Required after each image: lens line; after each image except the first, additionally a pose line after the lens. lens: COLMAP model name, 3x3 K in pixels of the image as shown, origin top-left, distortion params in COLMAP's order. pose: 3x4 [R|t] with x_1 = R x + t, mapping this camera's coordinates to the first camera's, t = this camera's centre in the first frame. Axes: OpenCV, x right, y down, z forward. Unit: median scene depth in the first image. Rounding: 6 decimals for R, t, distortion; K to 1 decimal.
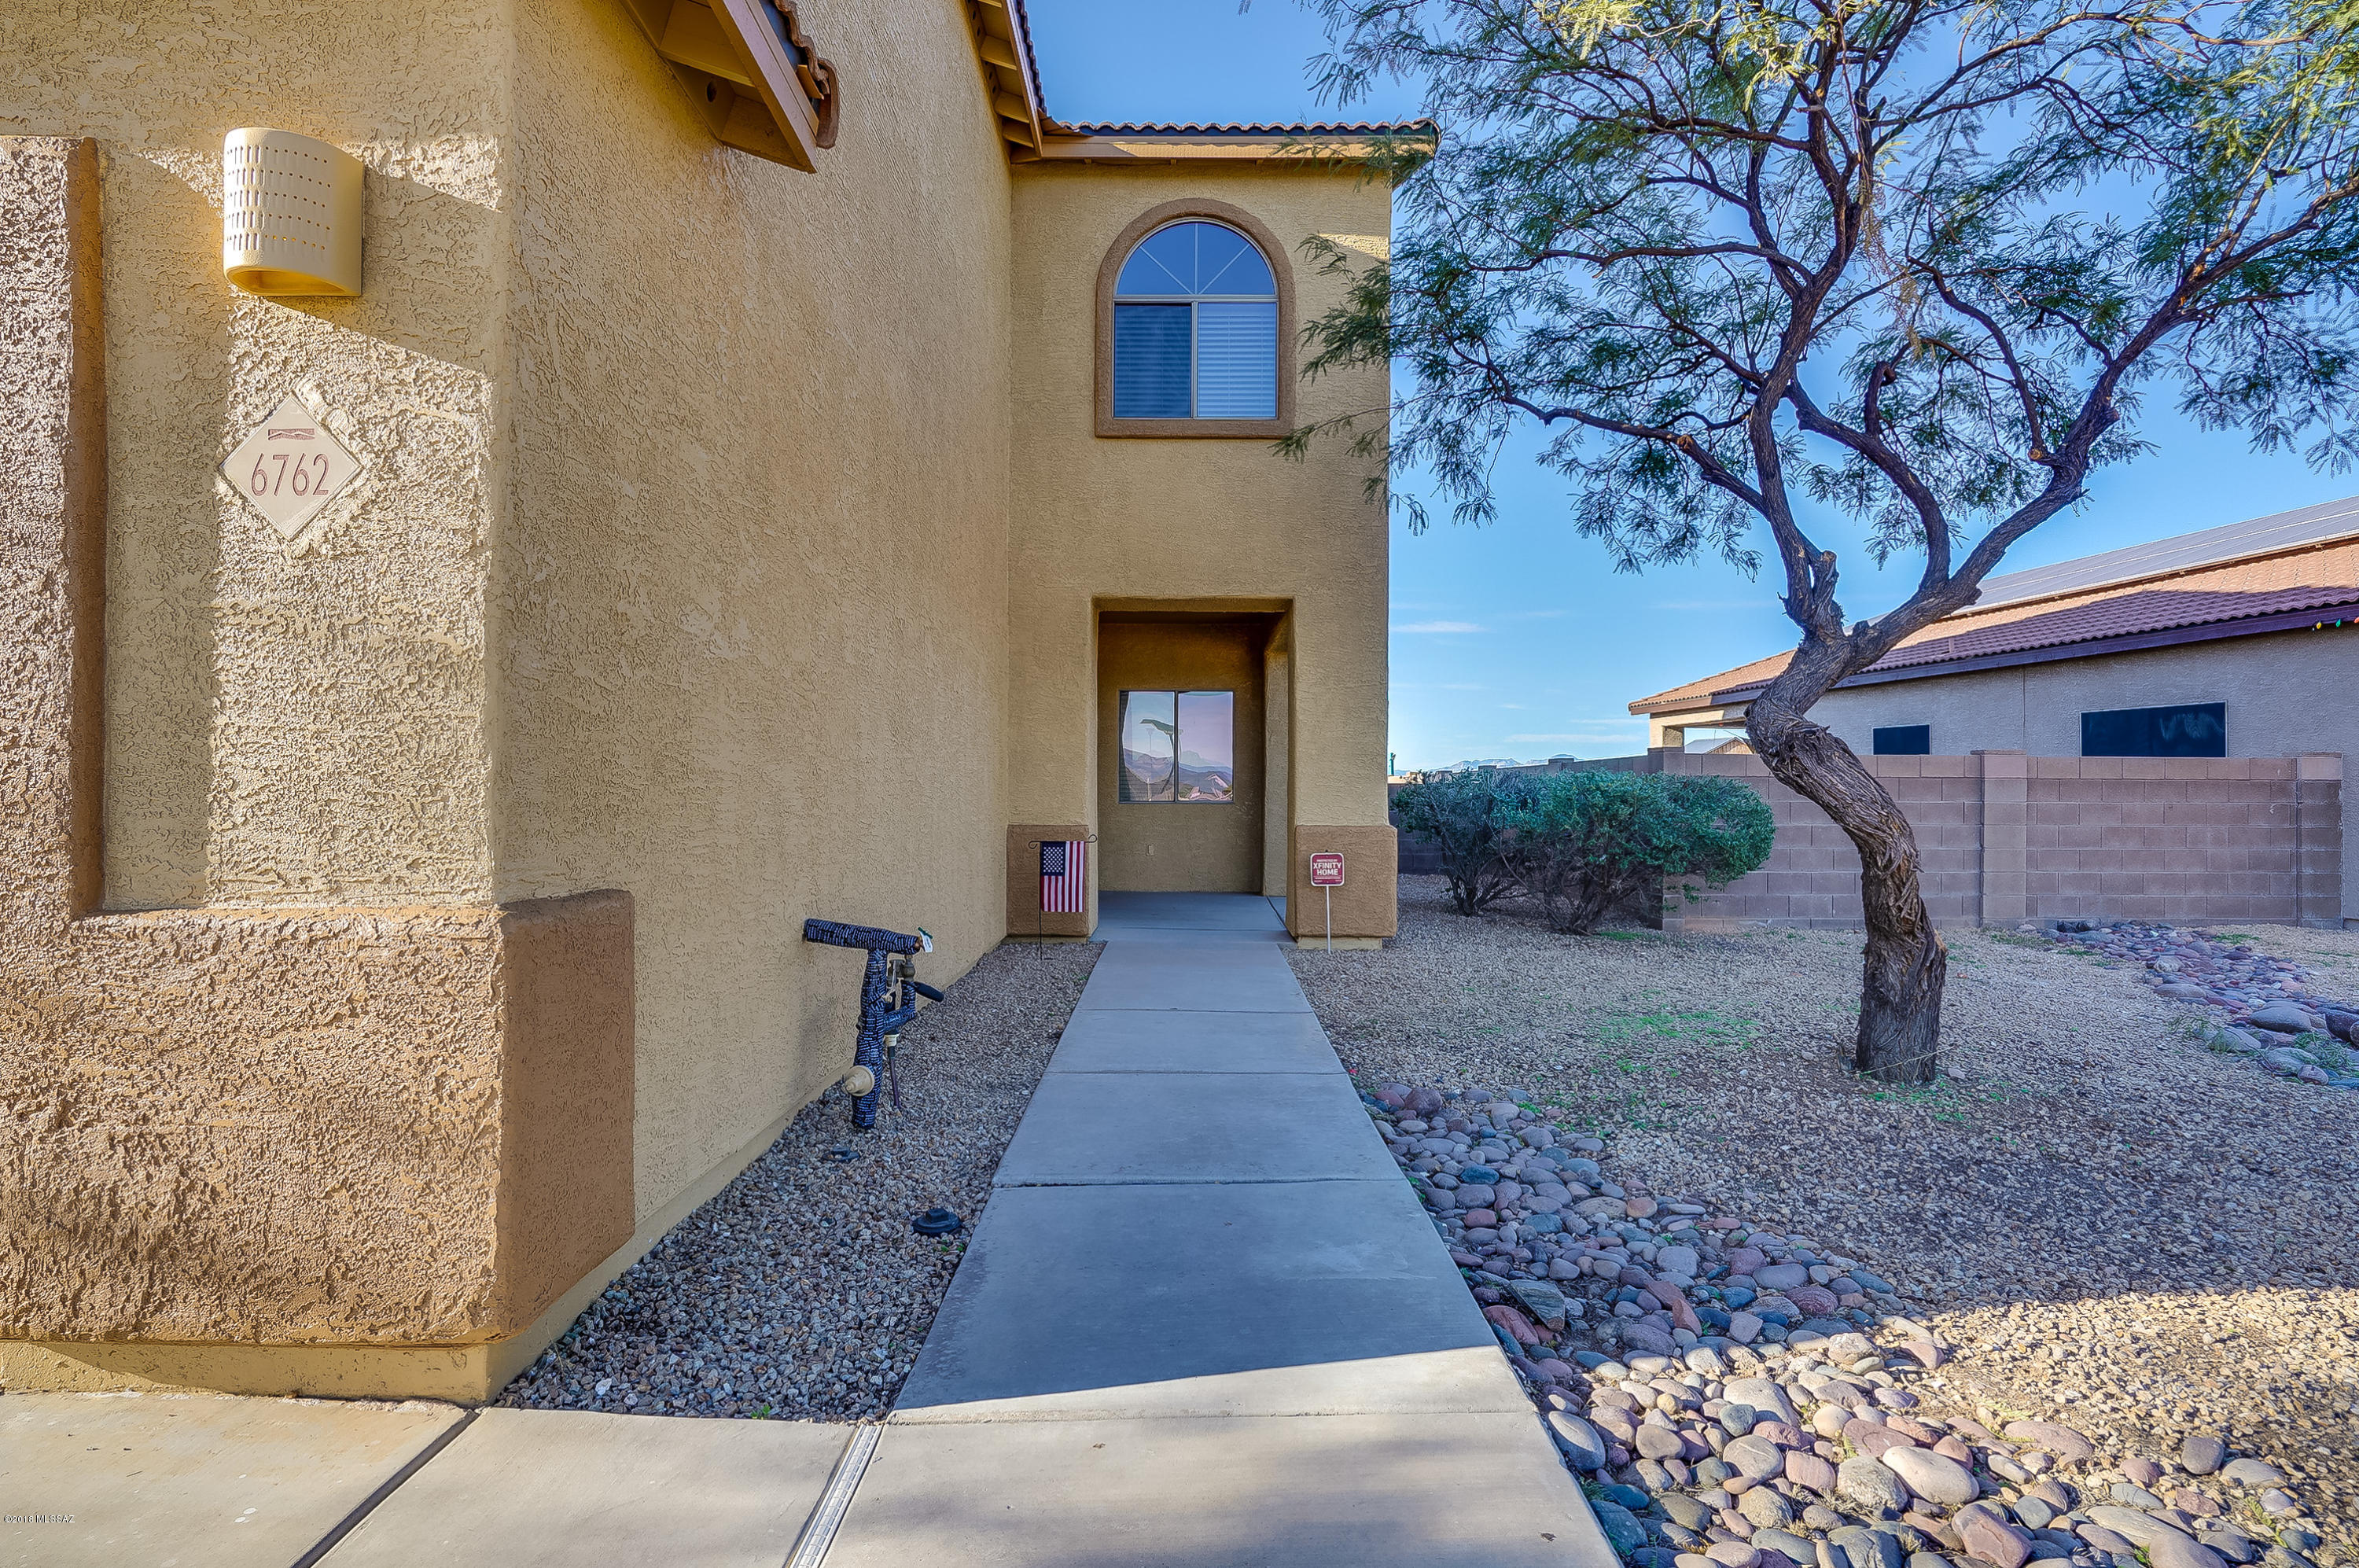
lens RADIAL K [[1263.8, 0, 1165.5], [0, 1263.8, 782.0], [0, 0, 1]] dist [-0.001370, -0.000079]
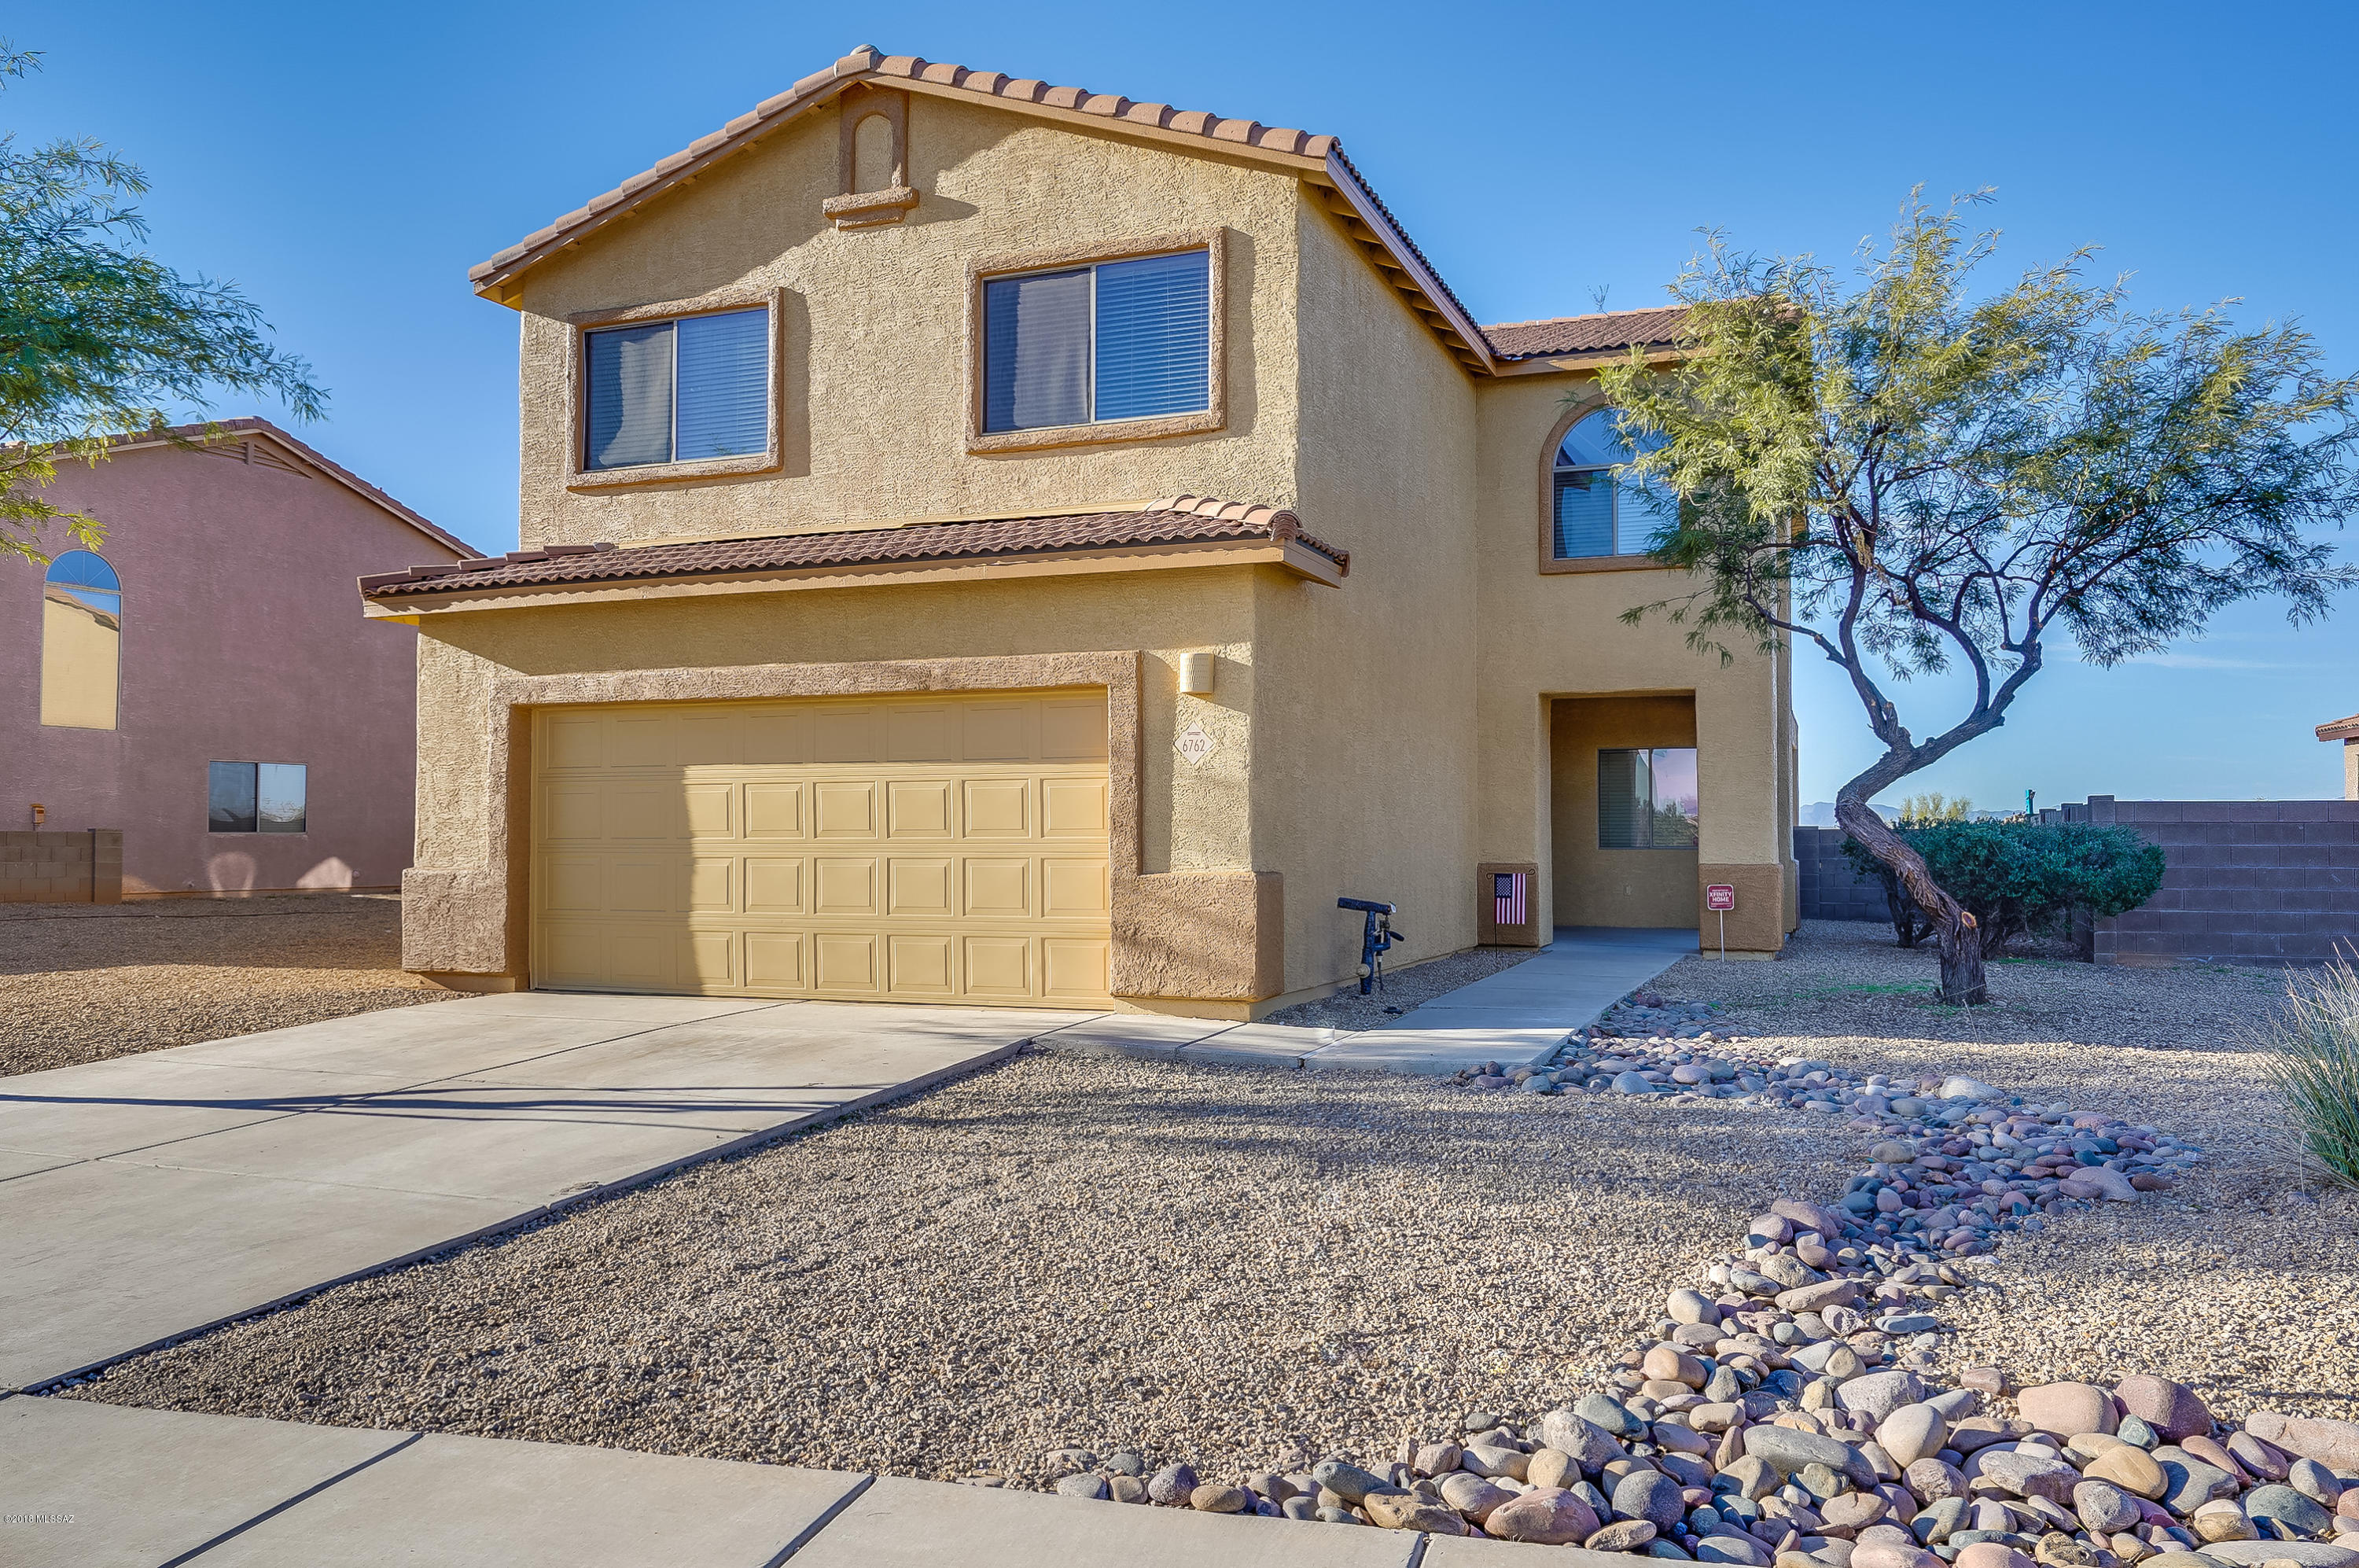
lens RADIAL K [[1766.7, 0, 1170.8], [0, 1766.7, 780.4], [0, 0, 1]] dist [0.007227, 0.005932]
pose [[0.934865, -0.015777, -0.354652, 0.252128], [0.006432, 0.999601, -0.027514, -0.004989], [0.354945, 0.023441, 0.934593, -0.933901]]
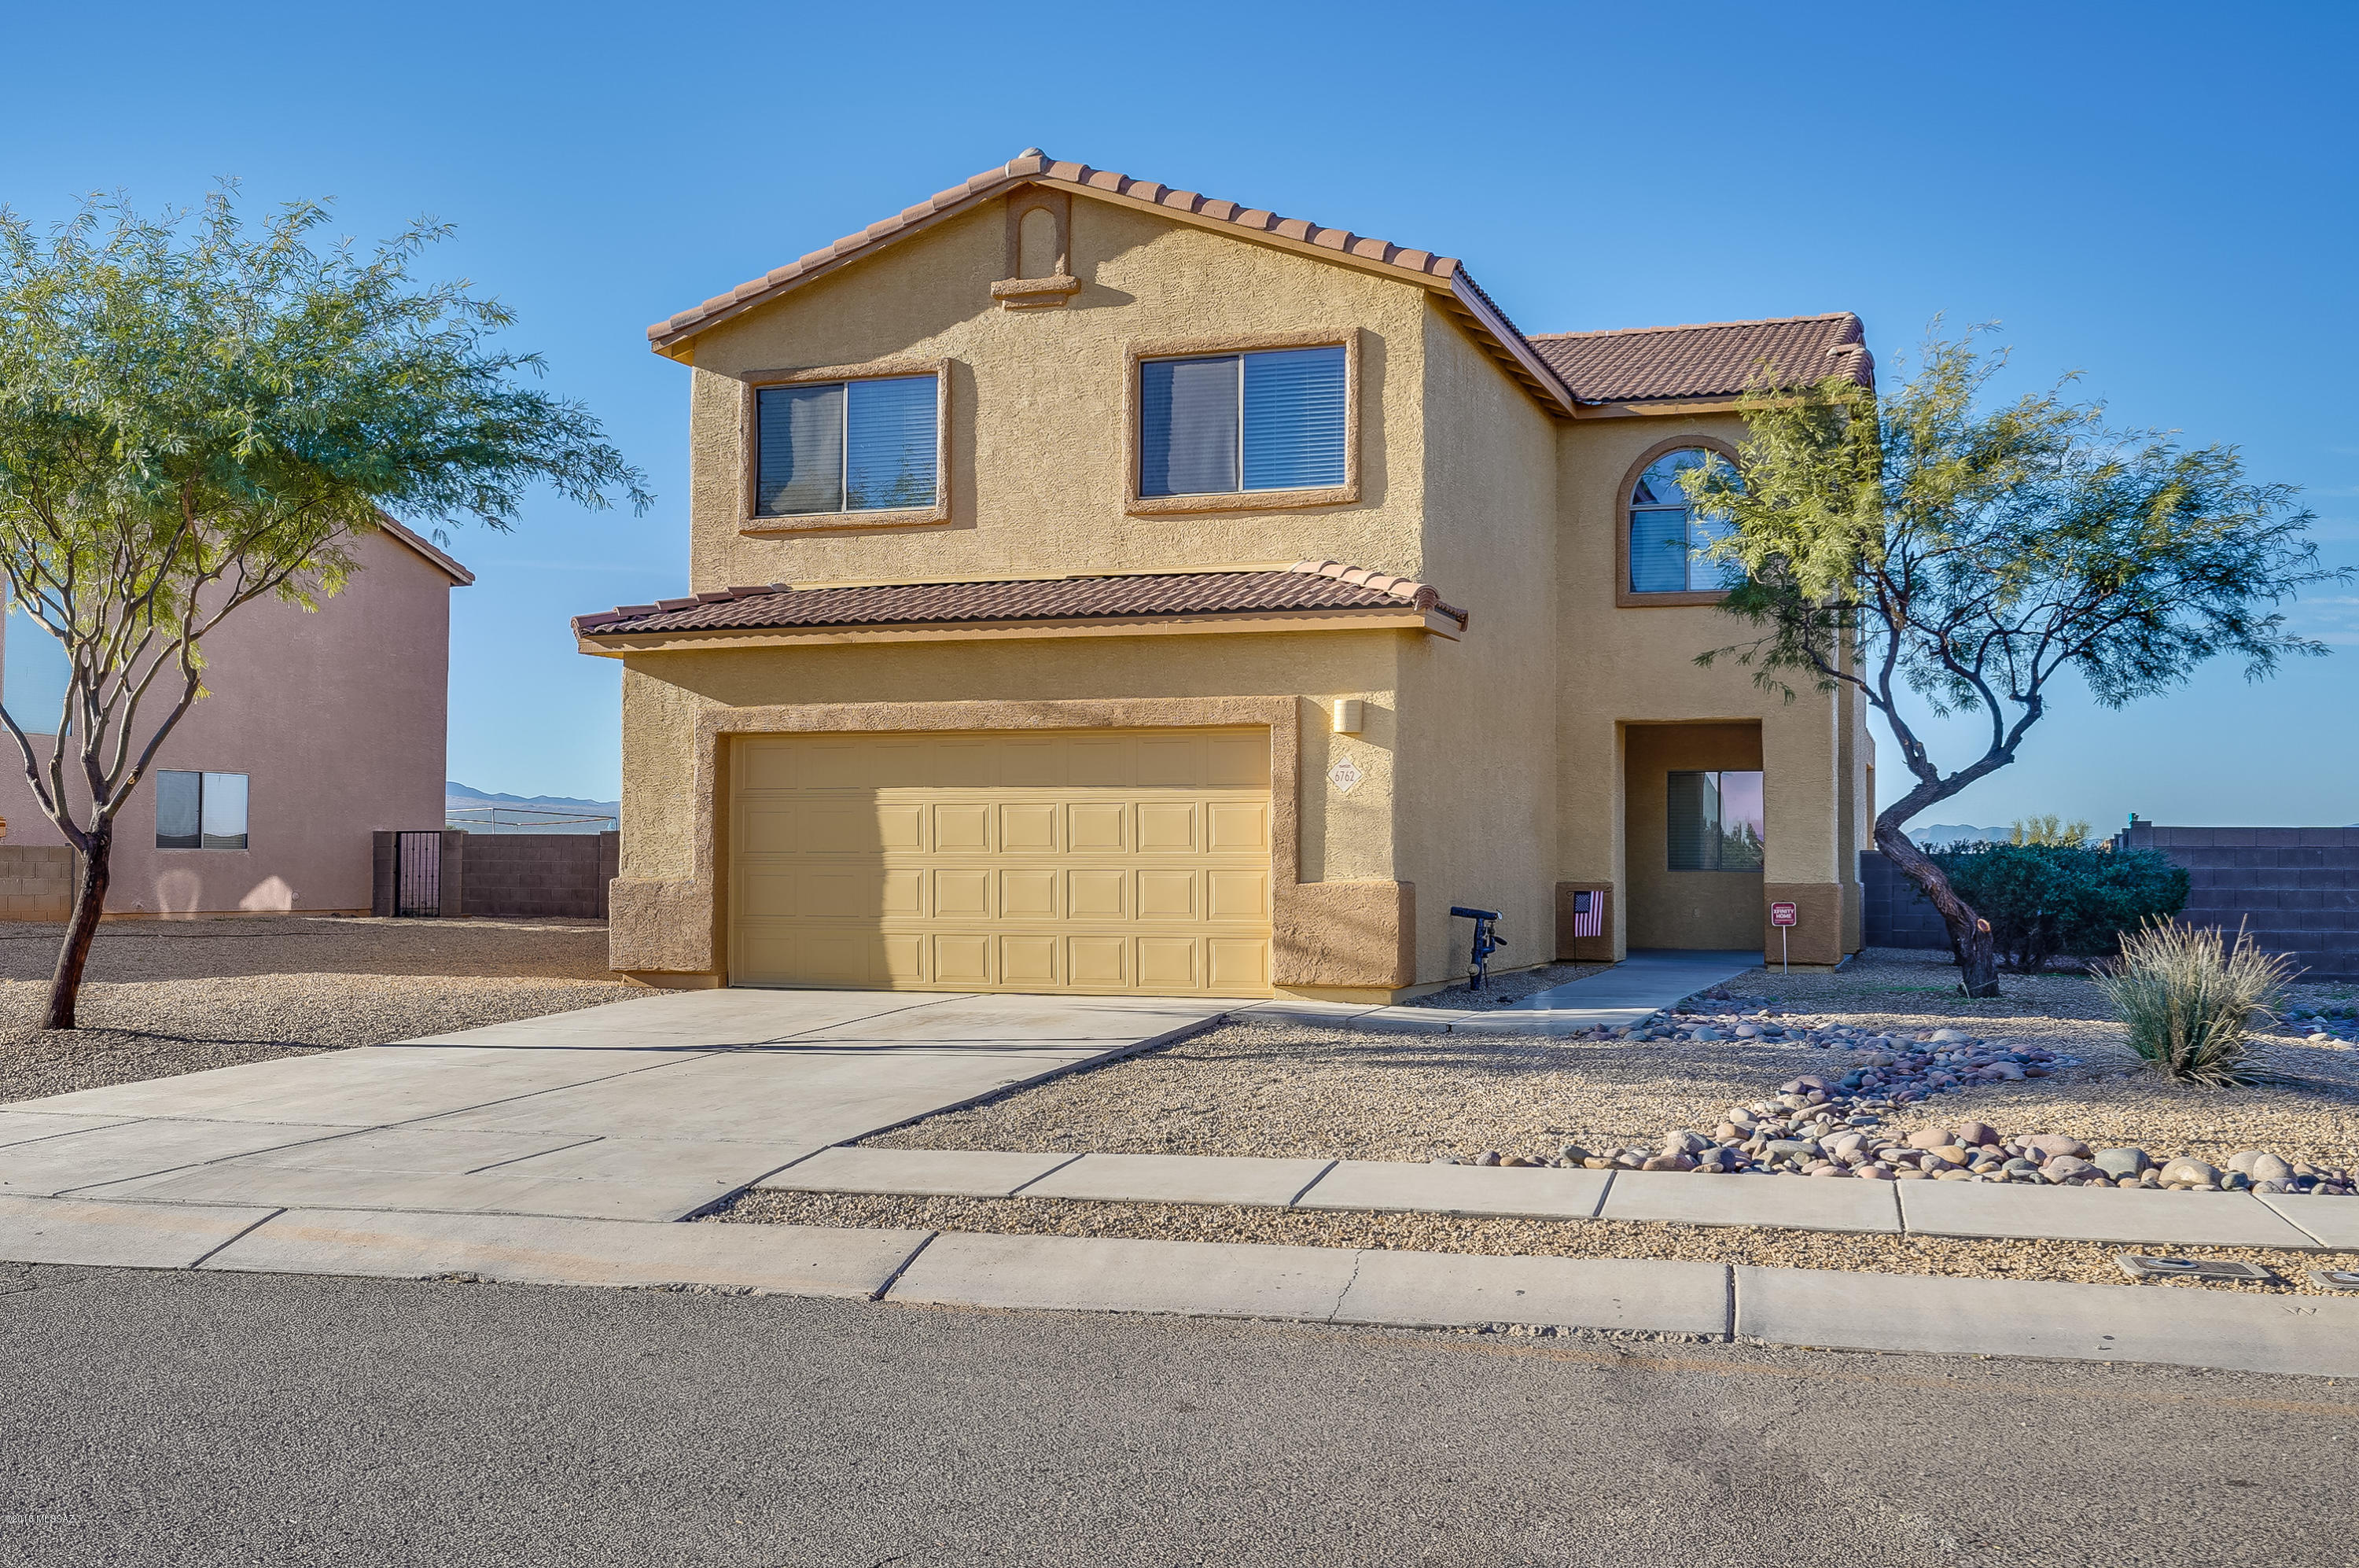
lens RADIAL K [[2358.1, 0, 1176.8], [0, 2358.1, 791.7], [0, 0, 1]] dist [-0.005808, 0.000000]
pose [[0.948243, -0.009596, -0.317401, 0.327071], [0.001104, 0.999637, -0.026924, 0.003342], [0.317544, 0.025180, 0.947909, -1.725246]]
